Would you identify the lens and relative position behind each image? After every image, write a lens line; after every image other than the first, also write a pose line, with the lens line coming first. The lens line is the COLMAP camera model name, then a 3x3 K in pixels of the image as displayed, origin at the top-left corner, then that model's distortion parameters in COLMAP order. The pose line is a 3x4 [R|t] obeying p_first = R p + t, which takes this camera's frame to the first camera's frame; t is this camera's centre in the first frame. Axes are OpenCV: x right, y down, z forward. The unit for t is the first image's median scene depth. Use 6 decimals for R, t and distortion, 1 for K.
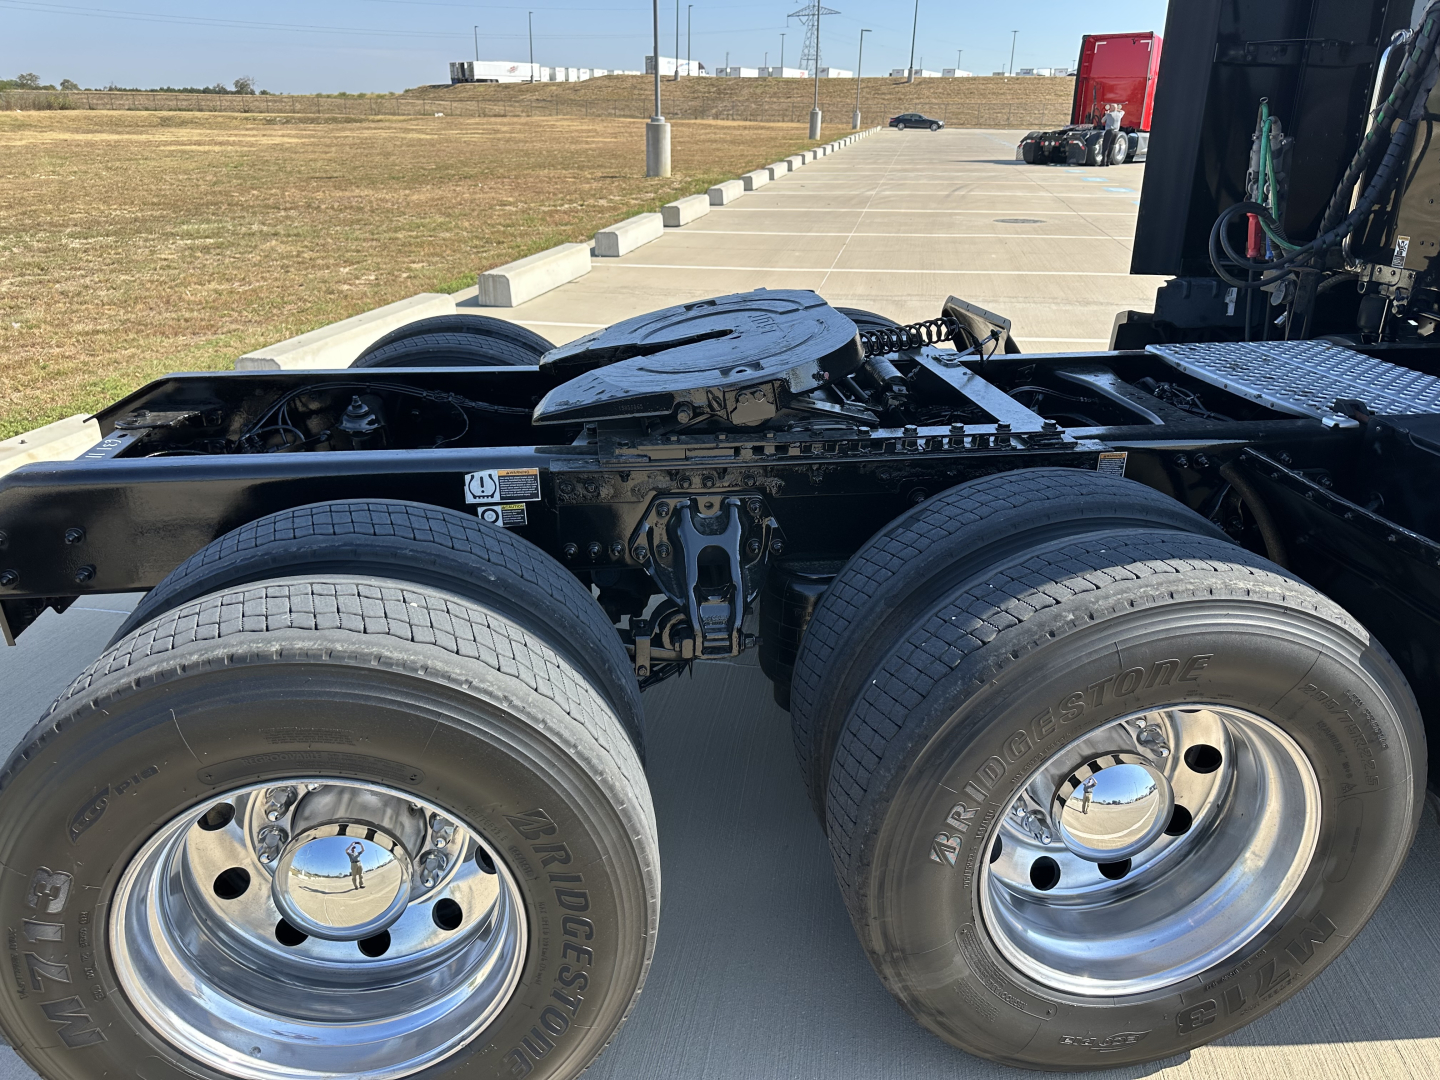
lens RADIAL K [[1019.2, 0, 711.8], [0, 1019.2, 541.1], [0, 0, 1]] dist [0.036080, -0.039825]
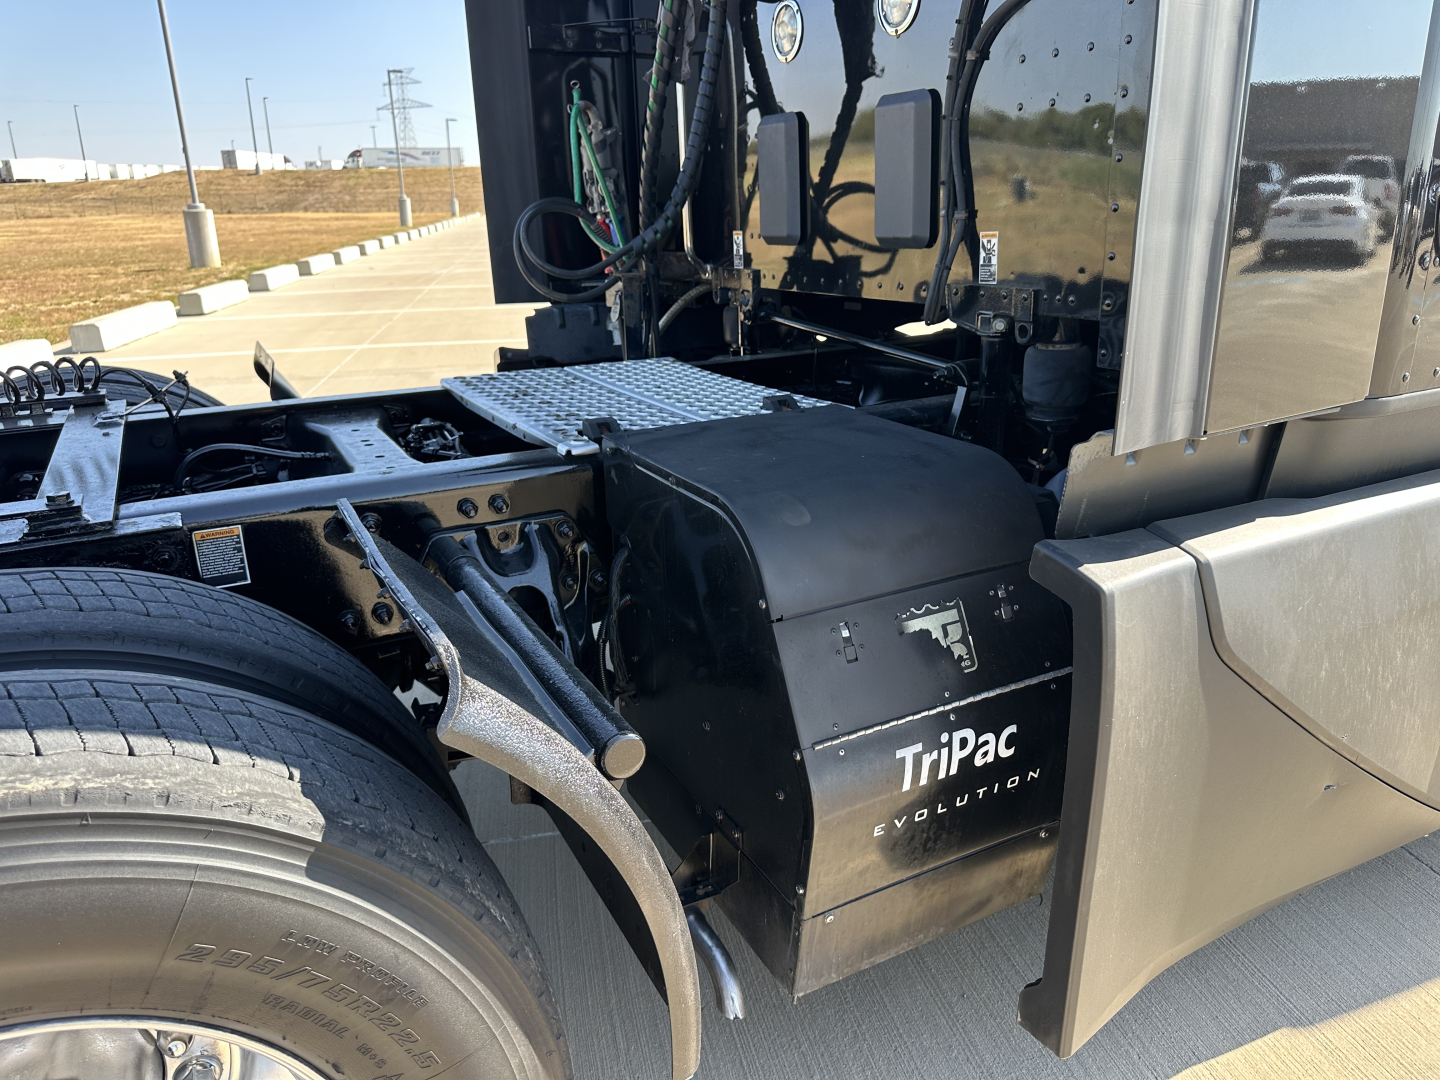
lens RADIAL K [[1019.2, 0, 711.8], [0, 1019.2, 541.1], [0, 0, 1]] dist [0.036080, -0.039825]
pose [[0.943311, -0.134490, 0.303441, 0.470407], [0.158293, 0.985851, -0.055143, 0.006240], [-0.291732, 0.100049, 0.951253, 0.277913]]
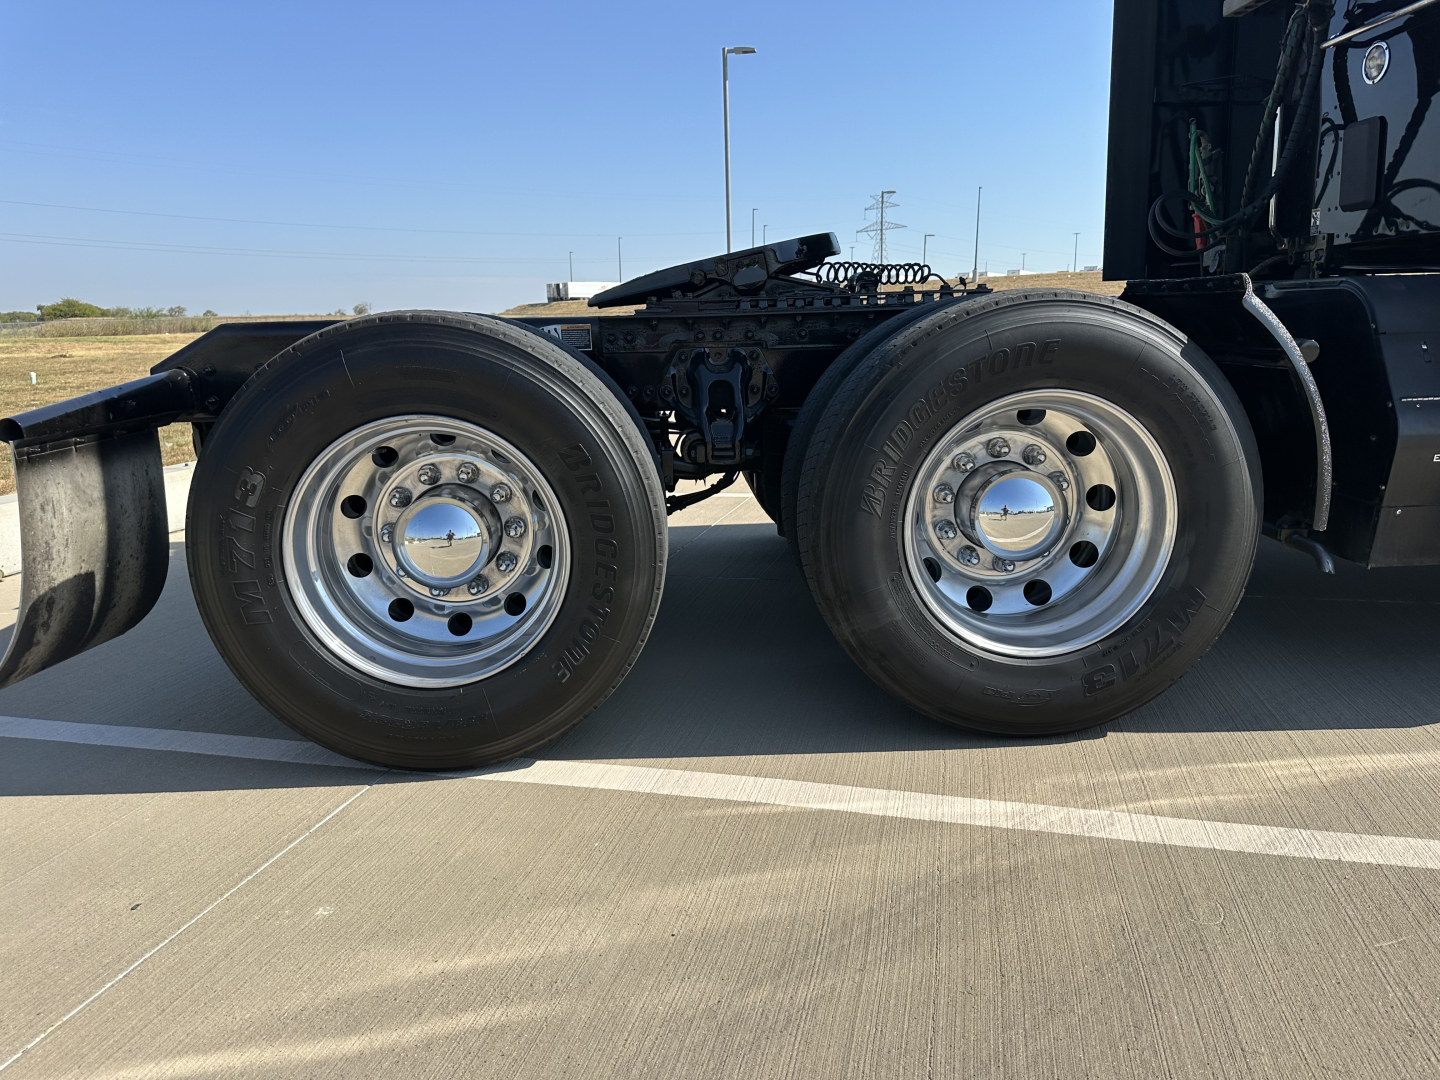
lens RADIAL K [[1013.6, 0, 699.4], [0, 1013.6, 556.1], [0, 0, 1]] dist [0.119533, -0.165713]
pose [[0.995880, -0.012086, -0.089875, 0.081212], [-0.004592, 0.983088, -0.183077, 0.427169], [0.090568, 0.182735, 0.978982, -0.229484]]
